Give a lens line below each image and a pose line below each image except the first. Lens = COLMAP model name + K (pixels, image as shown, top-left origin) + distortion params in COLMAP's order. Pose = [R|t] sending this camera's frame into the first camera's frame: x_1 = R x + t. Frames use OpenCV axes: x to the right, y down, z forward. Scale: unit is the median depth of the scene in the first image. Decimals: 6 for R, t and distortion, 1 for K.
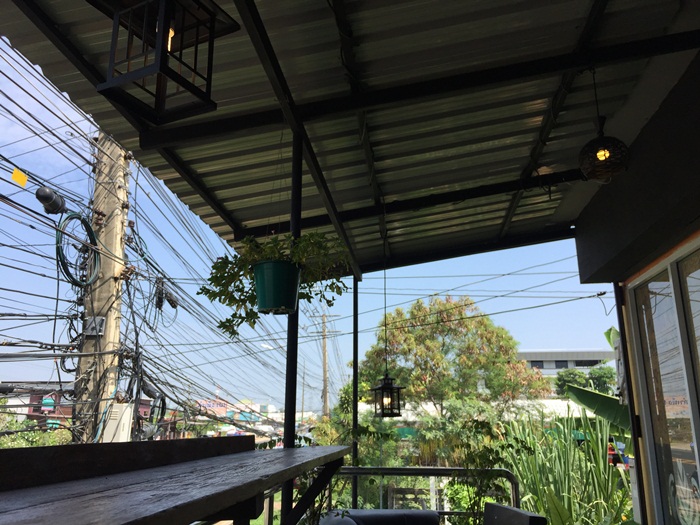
lens RADIAL K [[605.6, 0, 349.2], [0, 605.6, 256.5], [0, 0, 1]] dist [0.104571, -0.154332]
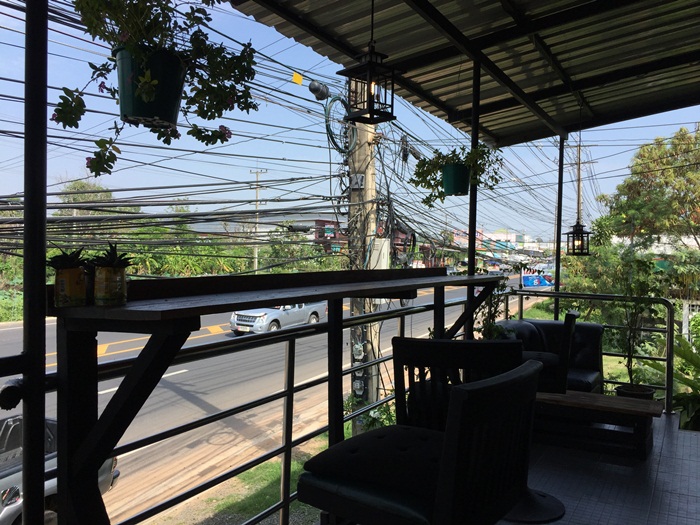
lens RADIAL K [[605.6, 0, 349.2], [0, 605.6, 256.5], [0, 0, 1]] dist [0.104571, -0.154332]
pose [[0.916528, 0.022377, -0.399344, 0.094745], [0.086831, 0.963490, 0.253273, -0.063198], [0.390432, -0.266807, 0.881123, -0.201190]]
